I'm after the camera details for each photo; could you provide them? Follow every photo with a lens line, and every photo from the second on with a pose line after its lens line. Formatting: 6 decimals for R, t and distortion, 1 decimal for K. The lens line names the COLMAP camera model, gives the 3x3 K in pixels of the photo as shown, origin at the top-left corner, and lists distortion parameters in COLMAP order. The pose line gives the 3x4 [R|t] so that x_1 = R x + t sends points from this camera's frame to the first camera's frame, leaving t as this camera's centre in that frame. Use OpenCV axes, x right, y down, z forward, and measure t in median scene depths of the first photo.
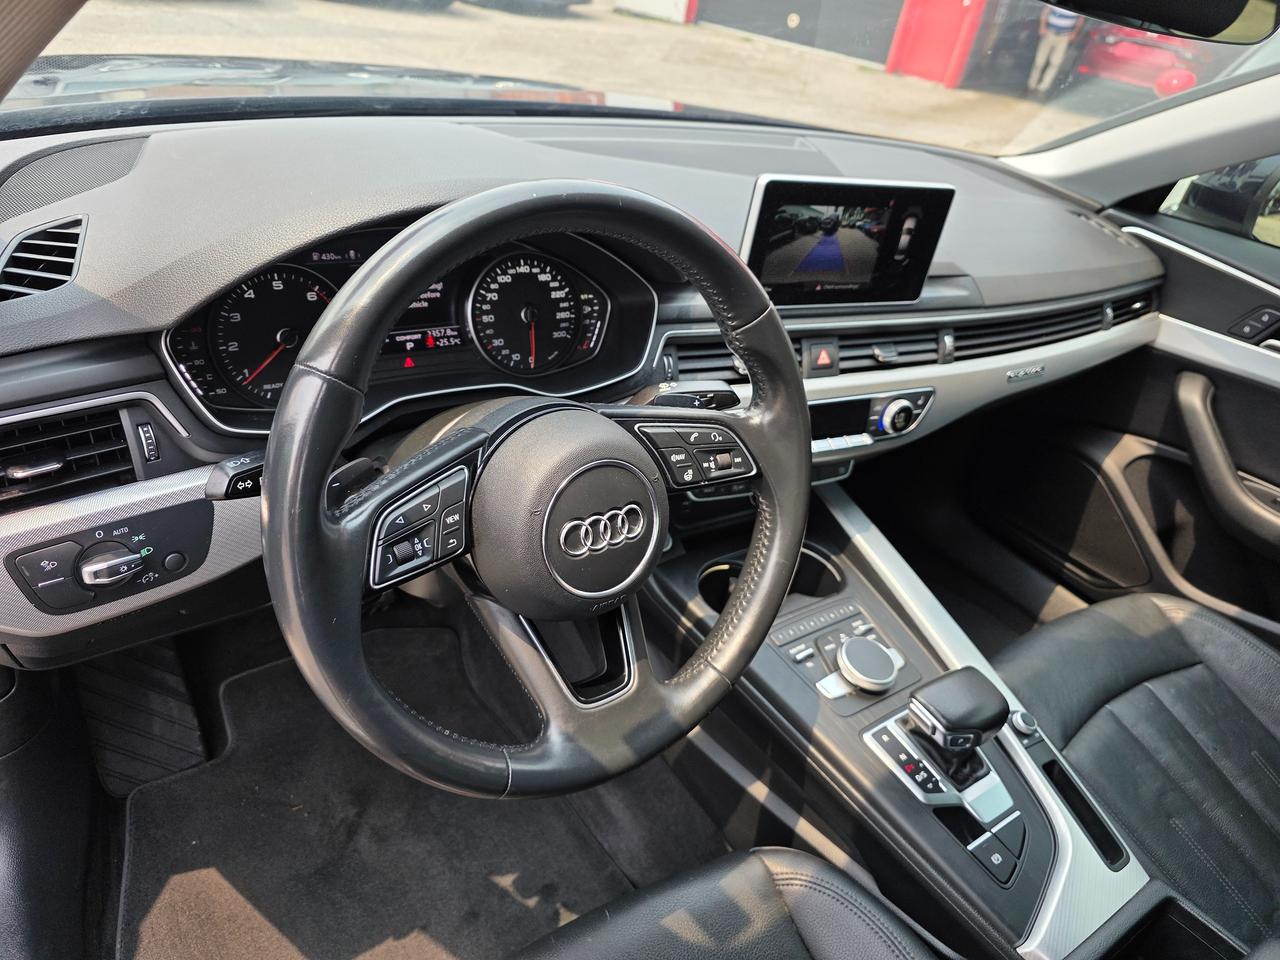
lens RADIAL K [[873.4, 0, 616.5], [0, 873.4, 479.8], [0, 0, 1]] dist [0.041652, -0.047135]
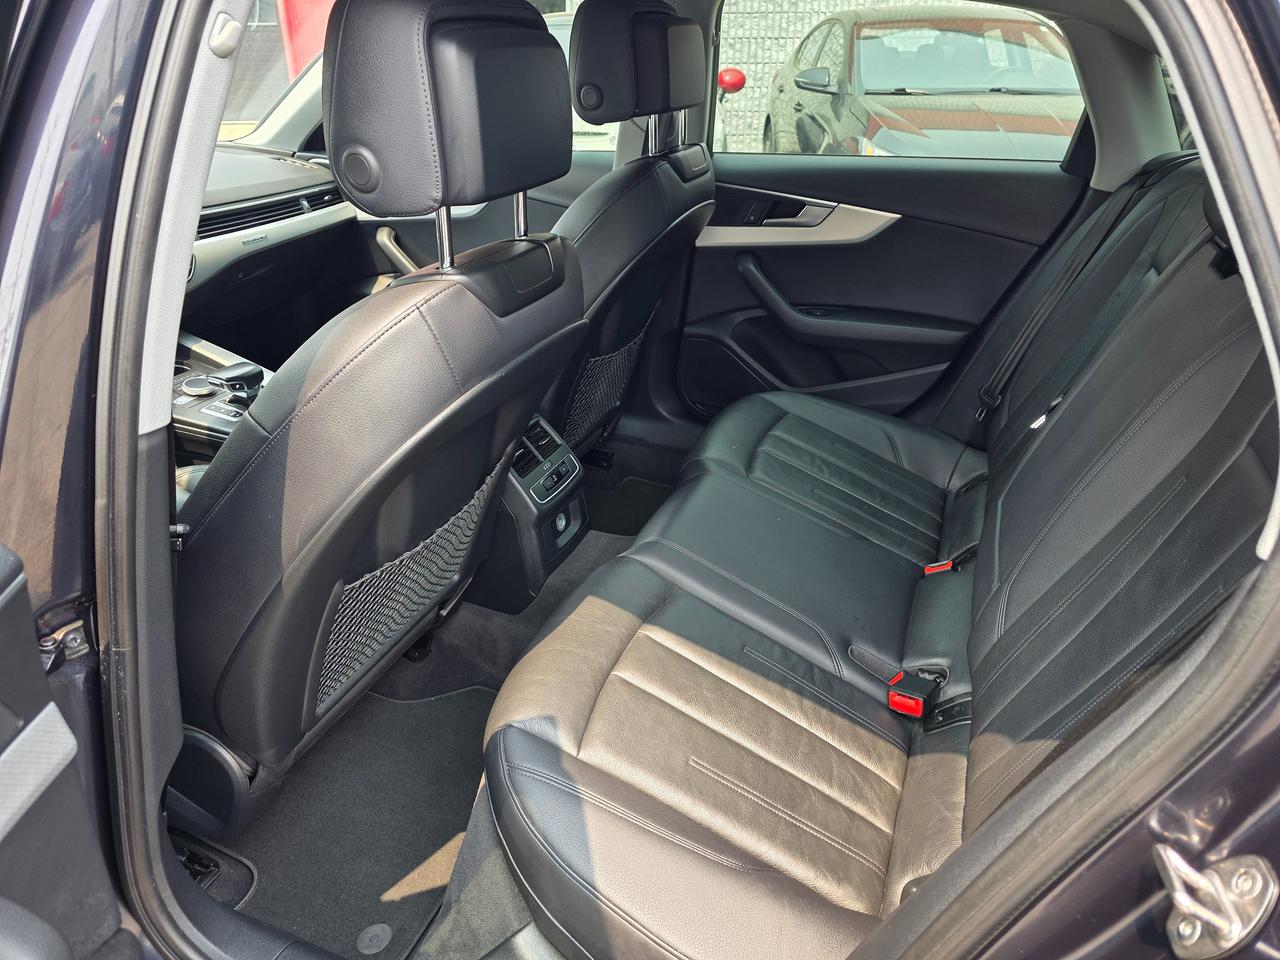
lens RADIAL K [[873.4, 0, 641.6], [0, 873.4, 482.6], [0, 0, 1]] dist [0.041652, -0.047135]
pose [[0.808994, -0.393649, 0.436543, 0.152750], [0.412686, 0.909206, 0.055087, 0.734491], [-0.418592, 0.135590, 0.897995, -1.177609]]
